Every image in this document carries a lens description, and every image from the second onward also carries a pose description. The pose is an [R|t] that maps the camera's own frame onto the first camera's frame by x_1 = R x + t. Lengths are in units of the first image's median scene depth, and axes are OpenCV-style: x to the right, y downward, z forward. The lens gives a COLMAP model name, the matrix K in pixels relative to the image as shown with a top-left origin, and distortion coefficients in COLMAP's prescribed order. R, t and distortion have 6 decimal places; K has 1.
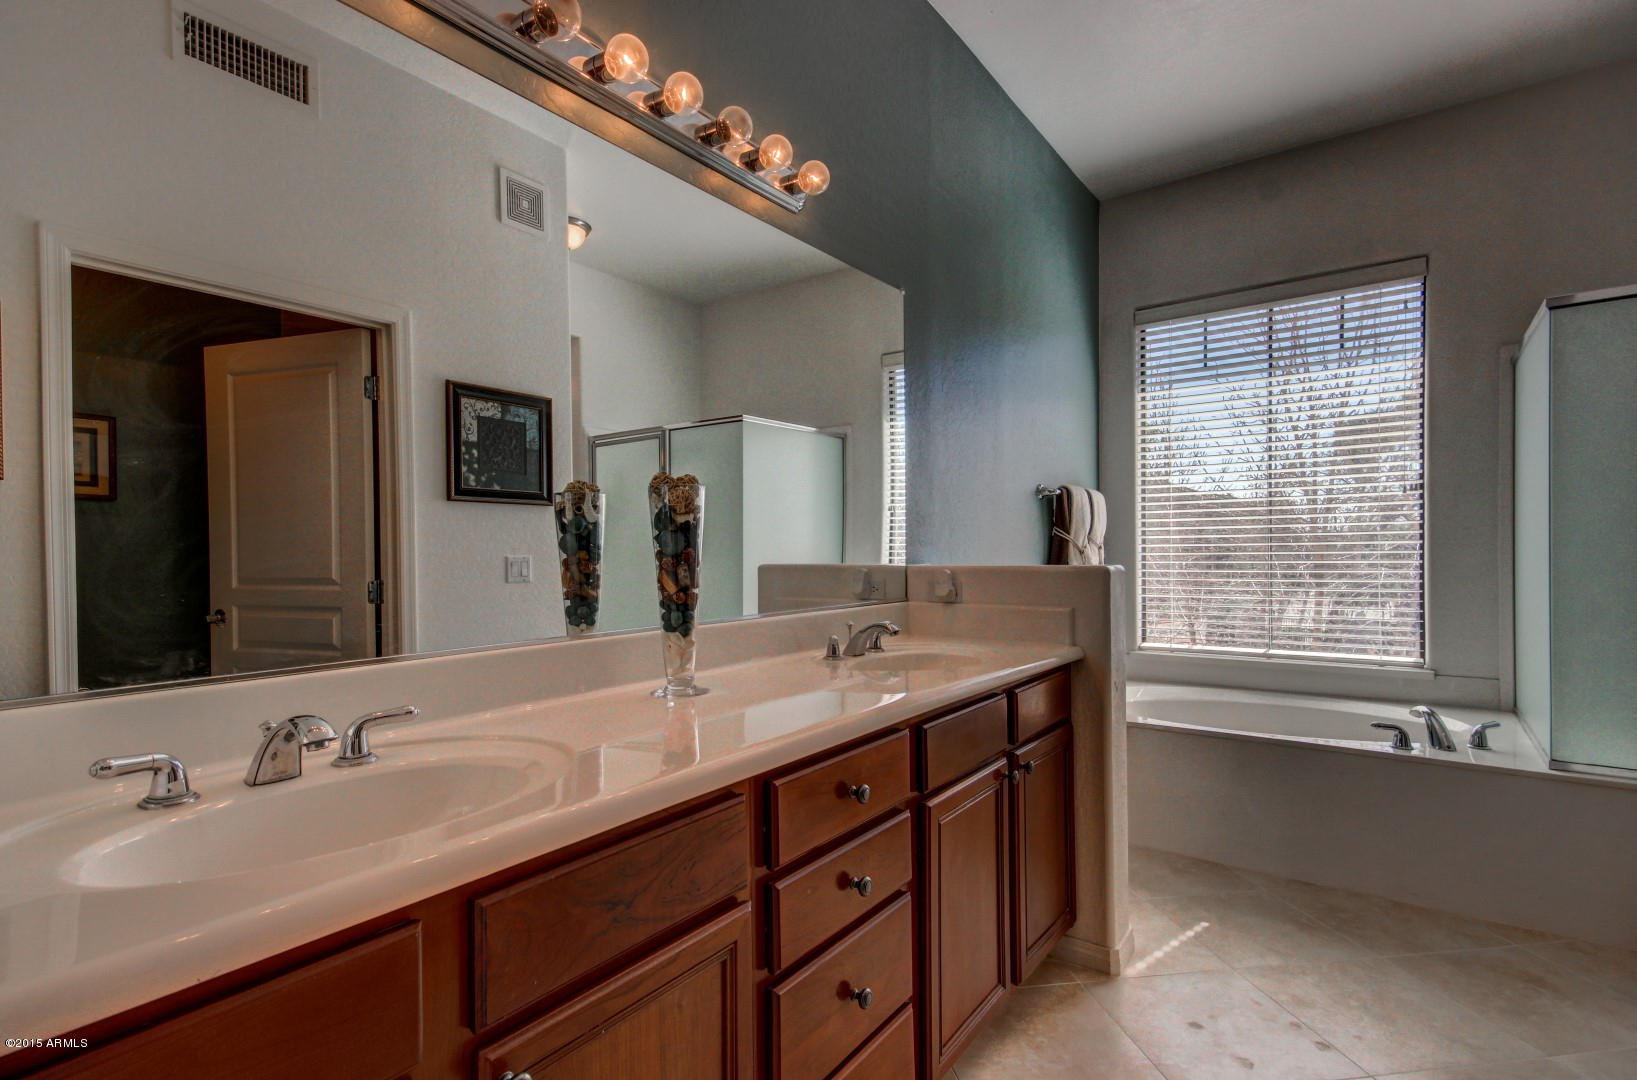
lens RADIAL K [[799.3, 0, 816.3], [0, 799.3, 563.7], [0, 0, 1]] dist [0.000651, -0.000049]
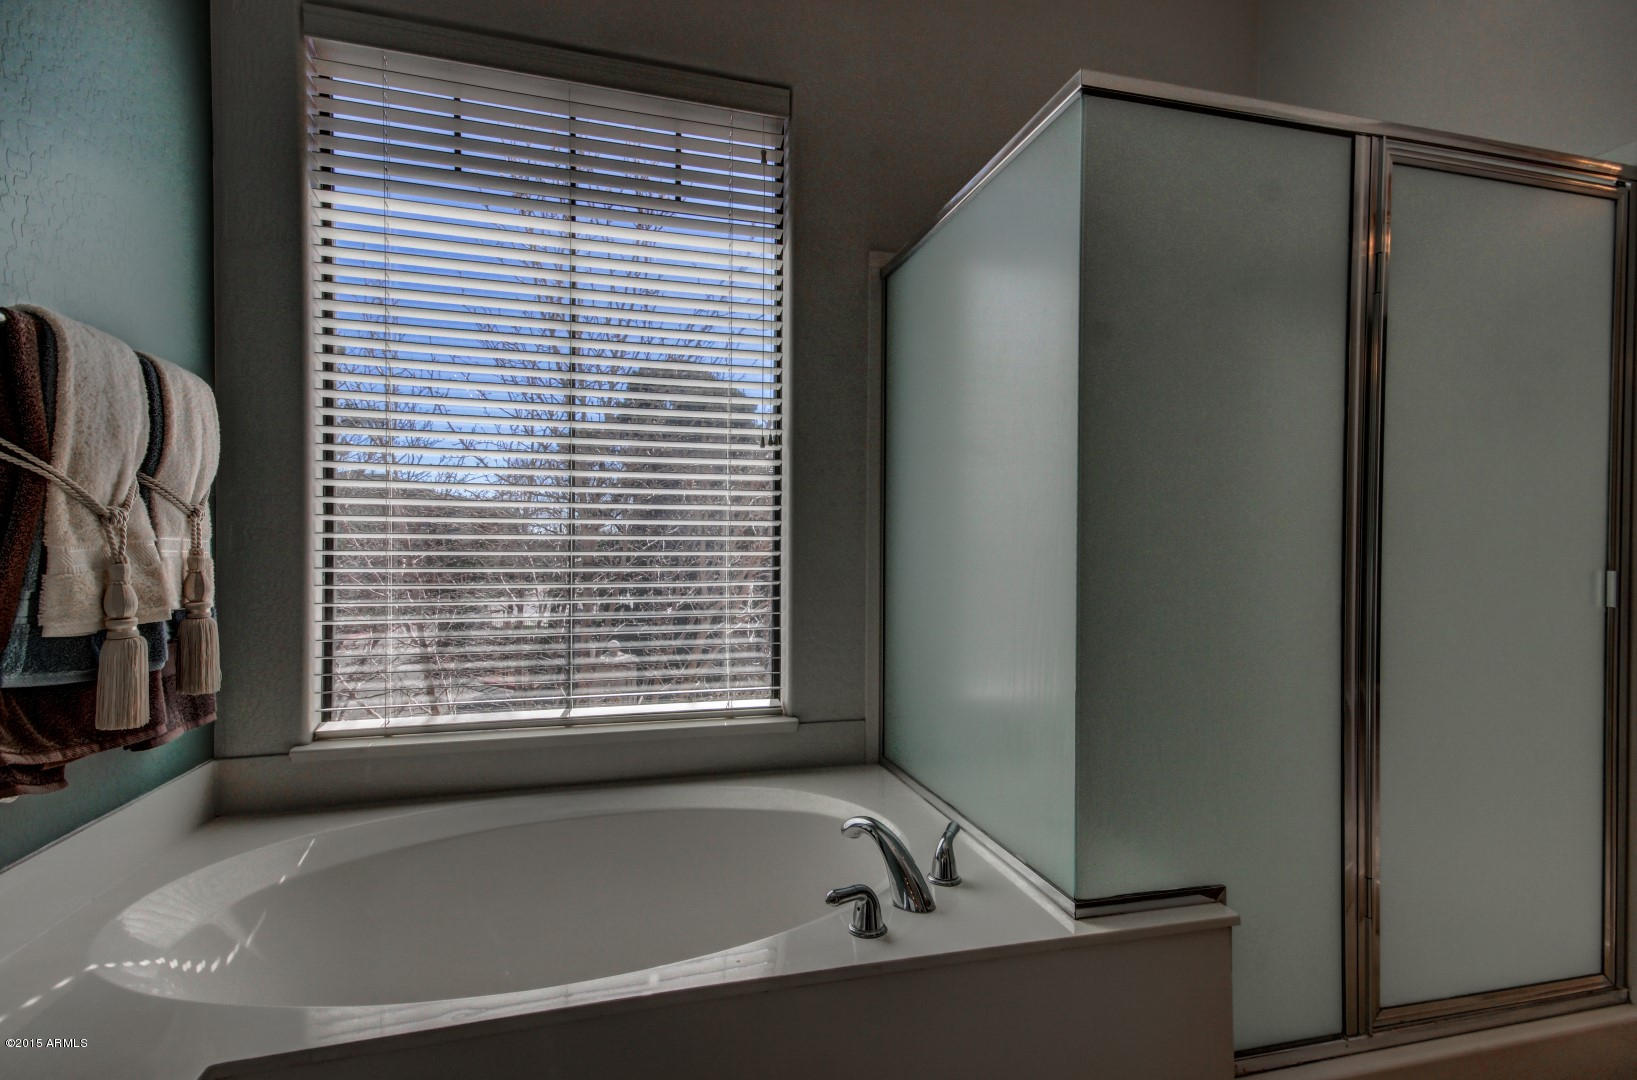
lens RADIAL K [[799.3, 0, 816.3], [0, 799.3, 563.7], [0, 0, 1]] dist [0.000651, -0.000049]
pose [[0.625033, -0.001507, 0.780597, 0.240521], [-0.001188, 0.999995, 0.002882, 0.003601], [-0.780597, -0.002728, 0.625029, 0.519638]]
